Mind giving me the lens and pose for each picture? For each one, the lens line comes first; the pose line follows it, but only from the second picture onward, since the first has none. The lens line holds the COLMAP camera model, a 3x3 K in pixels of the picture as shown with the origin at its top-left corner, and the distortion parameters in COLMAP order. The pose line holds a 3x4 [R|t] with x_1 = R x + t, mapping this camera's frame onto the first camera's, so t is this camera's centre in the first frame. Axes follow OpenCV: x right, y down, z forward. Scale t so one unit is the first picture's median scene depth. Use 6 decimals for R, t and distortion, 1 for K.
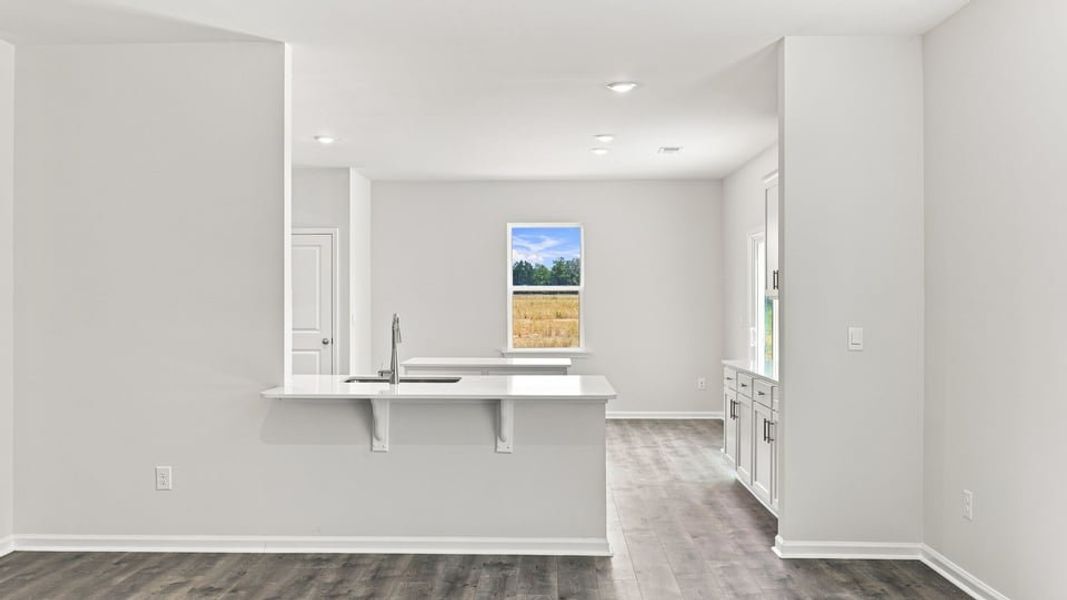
lens RADIAL K [[1065.9, 0, 533.5], [0, 1065.9, 300.0], [0, 0, 1]] dist [-0.010778, -0.010282]
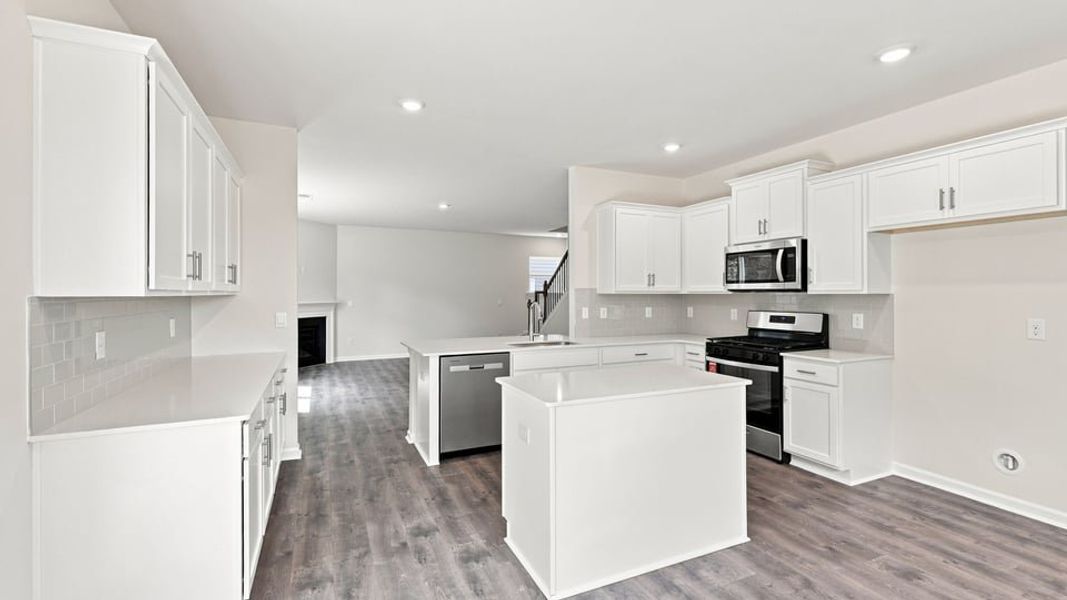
lens RADIAL K [[451.7, 0, 528.4], [0, 451.7, 288.5], [0, 0, 1]] dist [0.016898, -0.000196]
pose [[-0.908357, -0.008576, -0.418108, 0.187305], [-0.007117, 0.999962, -0.005048, -0.006676], [0.418135, -0.001610, -0.908383, 1.605589]]
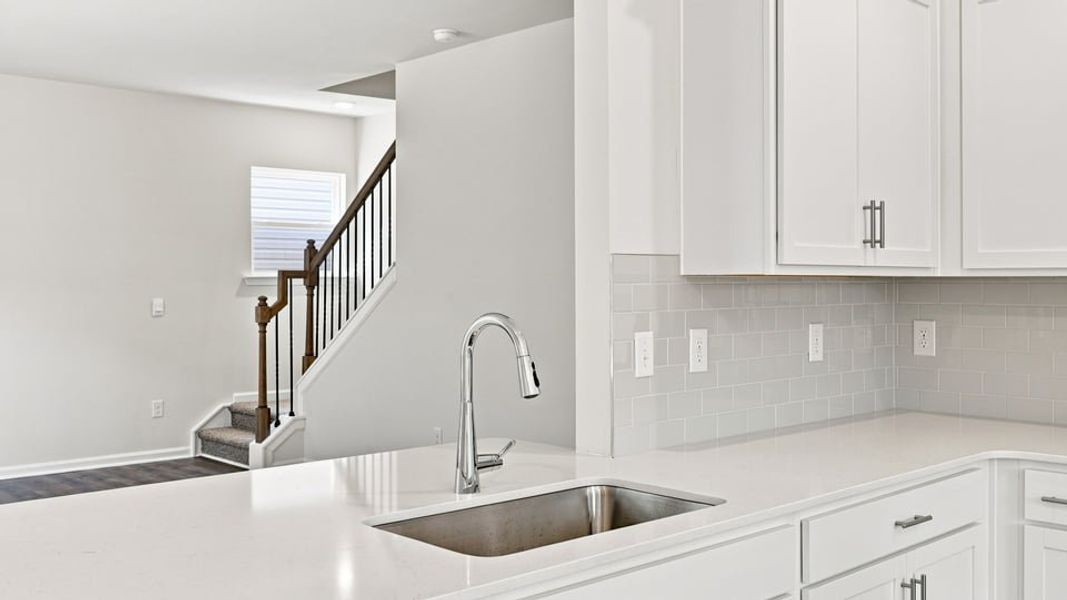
lens RADIAL K [[1065.9, 0, 533.5], [0, 1065.9, 300.0], [0, 0, 1]] dist [-0.010778, -0.010282]
pose [[-0.725698, 0.014668, -0.687857, 0.056390], [-0.002946, 0.999697, 0.024425, -0.001518], [0.688007, 0.019752, -0.725435, 0.924357]]
